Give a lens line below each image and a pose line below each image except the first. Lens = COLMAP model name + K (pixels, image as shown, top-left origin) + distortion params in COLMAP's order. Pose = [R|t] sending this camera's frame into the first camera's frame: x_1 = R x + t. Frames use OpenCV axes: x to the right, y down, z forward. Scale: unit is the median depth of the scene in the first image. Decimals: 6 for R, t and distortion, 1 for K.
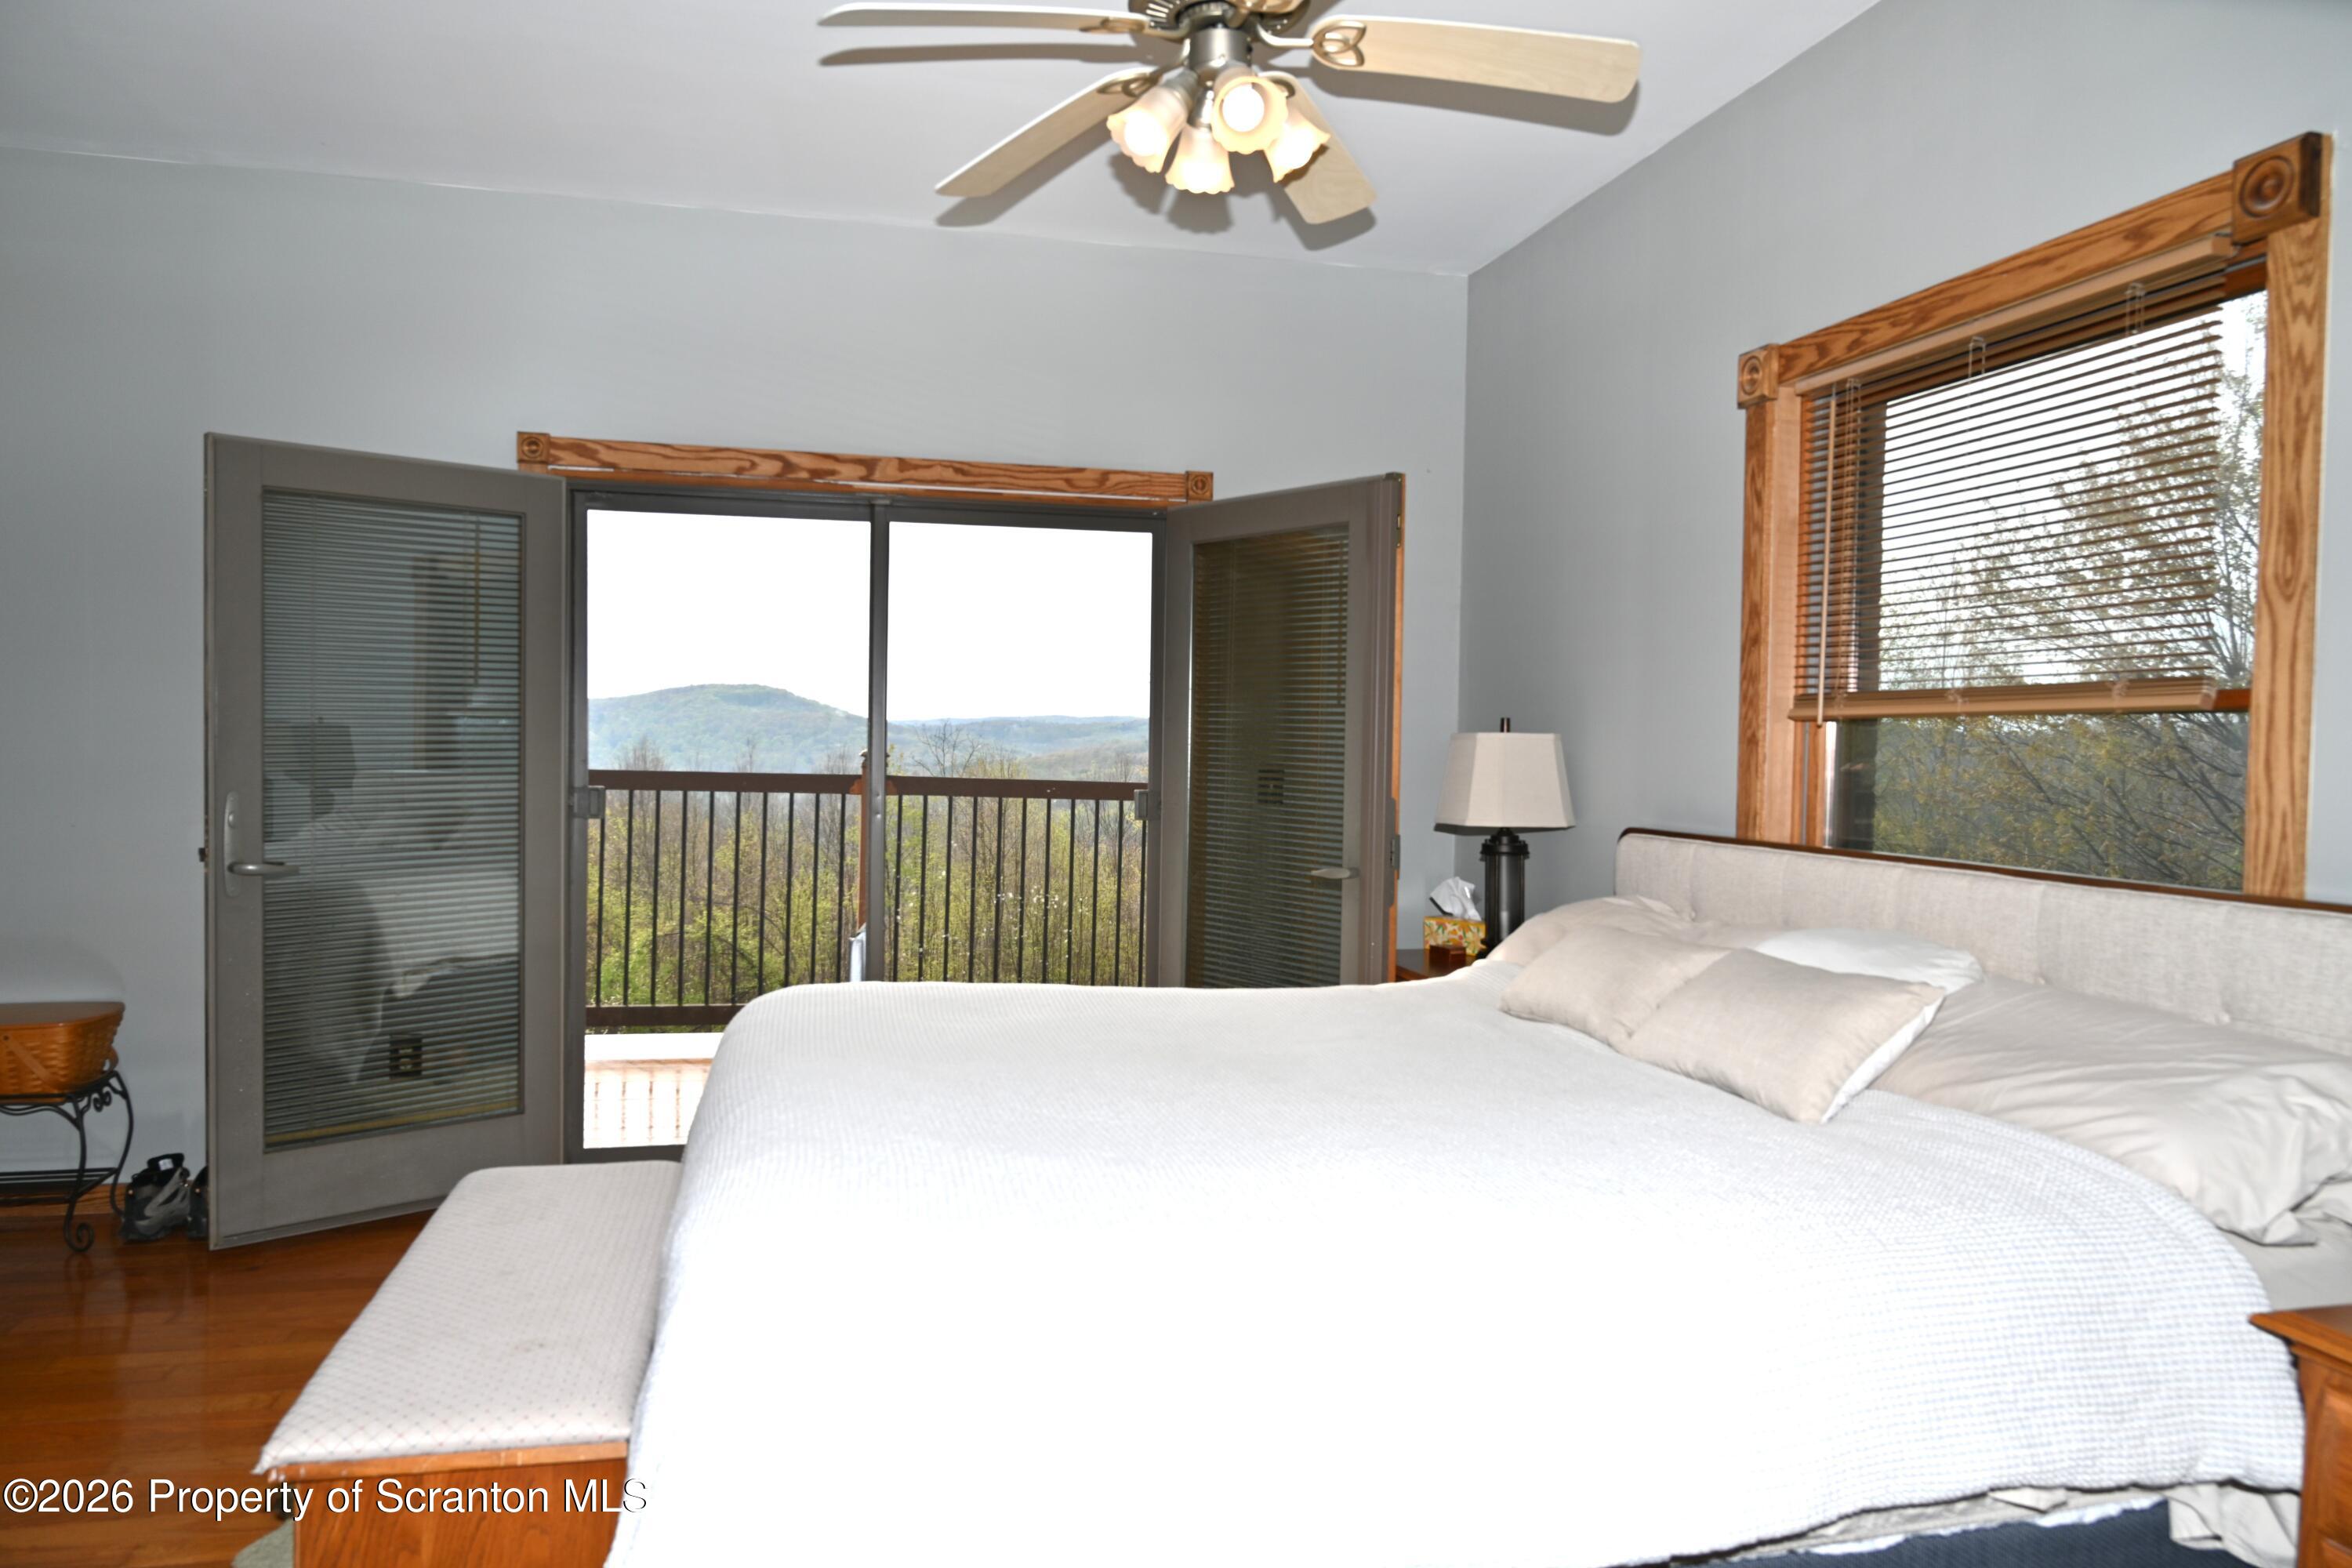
lens RADIAL K [[1566.4, 0, 1166.9], [0, 1566.4, 770.7], [0, 0, 1]] dist [-0.007611, -0.000670]
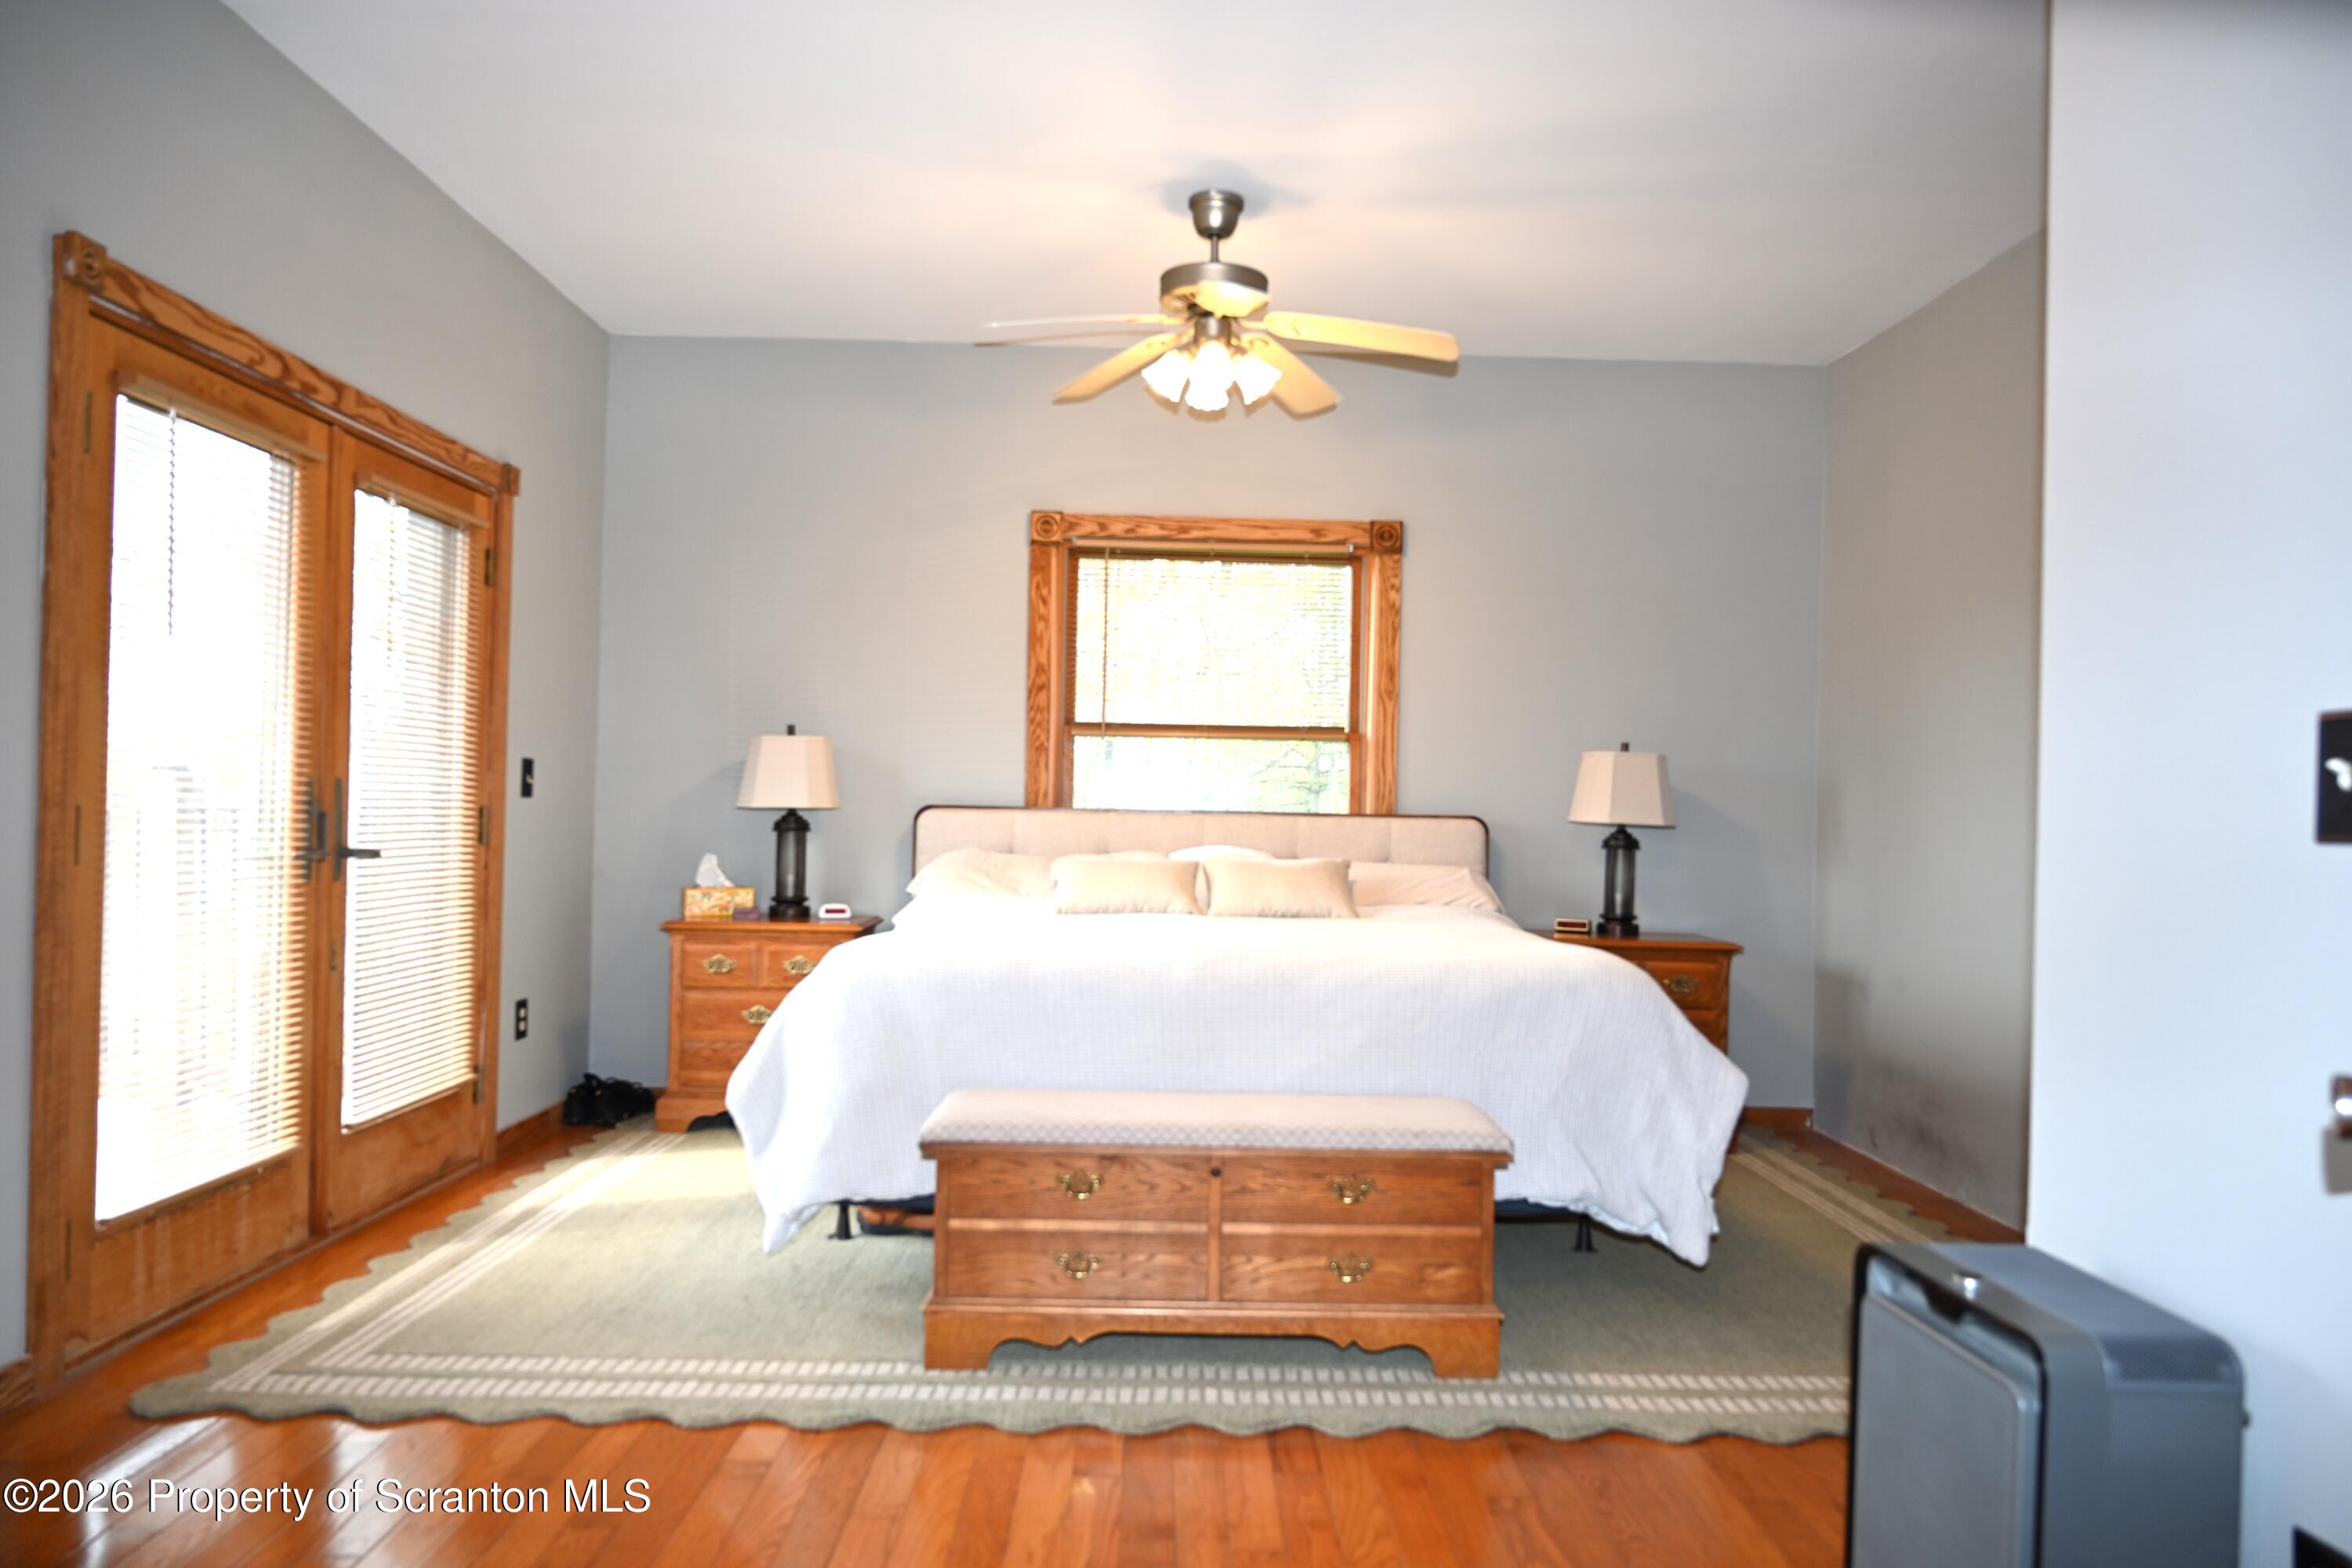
lens RADIAL K [[1566.4, 0, 1180.9], [0, 1566.4, 796.7], [0, 0, 1]] dist [-0.007611, -0.000670]
pose [[0.212367, -0.004791, 0.977178, -1.031149], [0.002840, 0.999987, 0.004286, 0.022456], [-0.977186, 0.001865, 0.212378, 0.431292]]
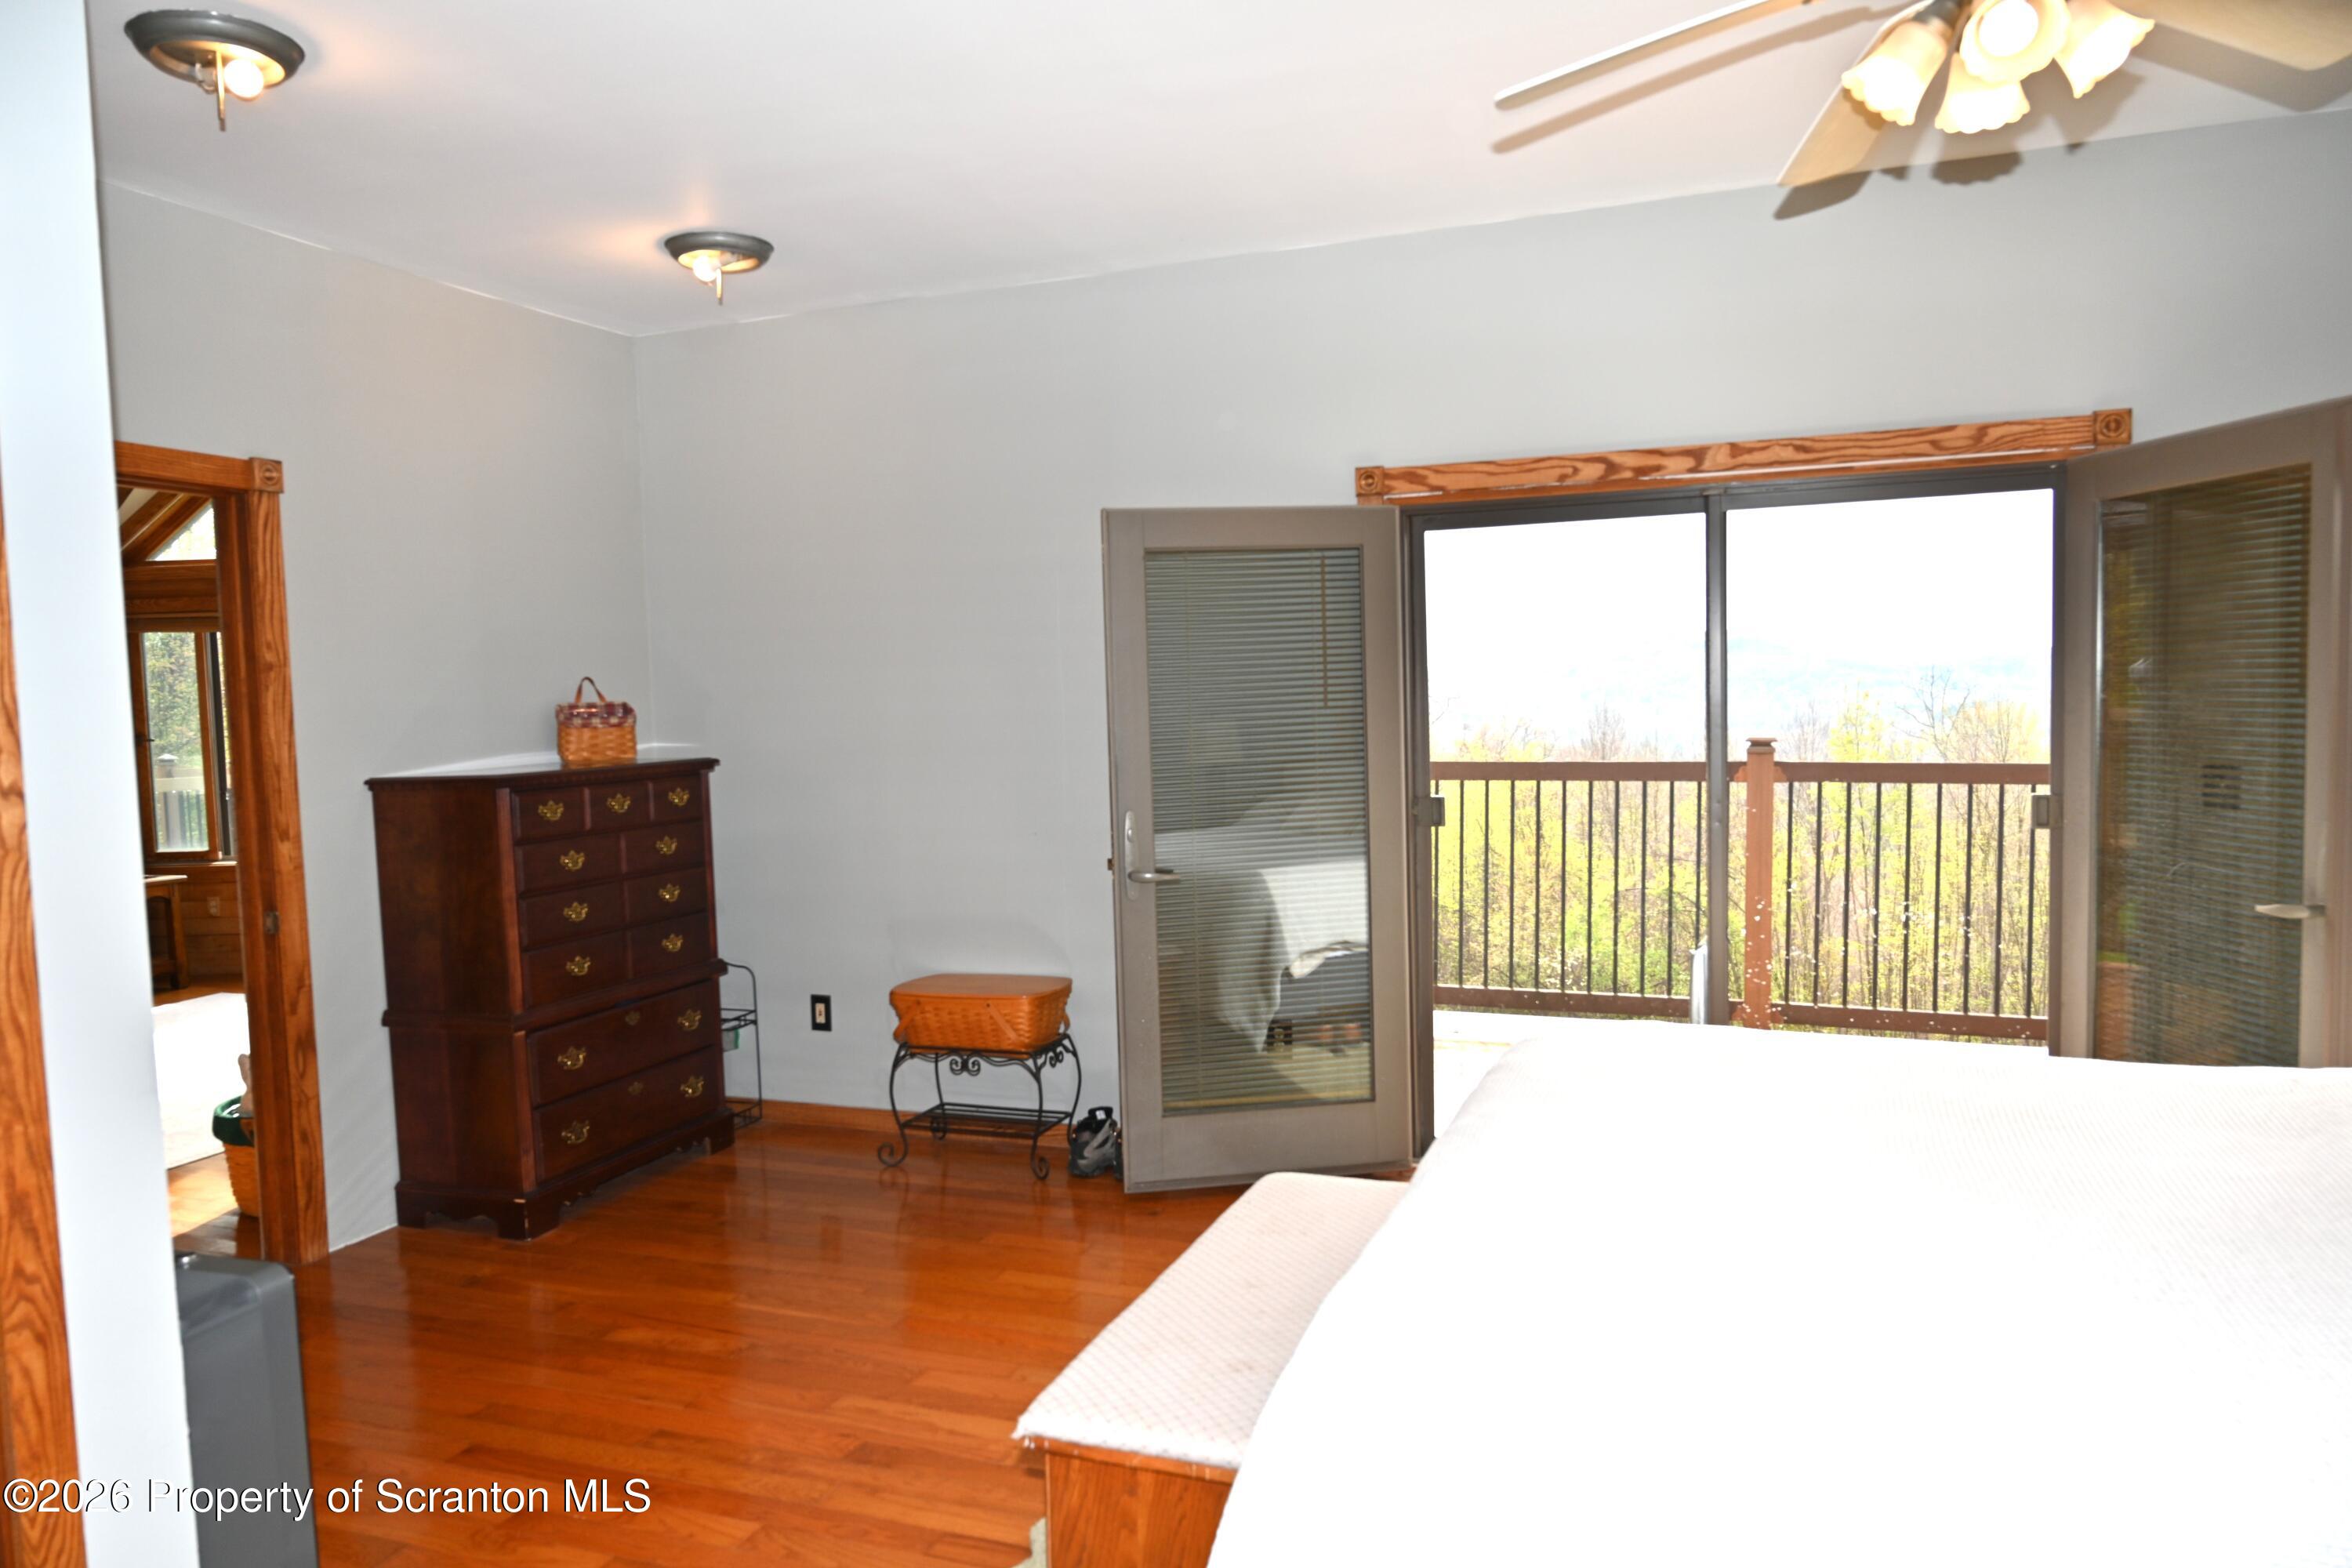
lens RADIAL K [[1566.4, 0, 1167.7], [0, 1566.4, 788.3], [0, 0, 1]] dist [-0.007611, -0.000670]
pose [[0.822568, -0.003847, -0.568654, 0.093084], [0.029040, 0.998957, 0.035249, -0.041966], [0.567925, -0.045508, 0.821821, 0.039210]]
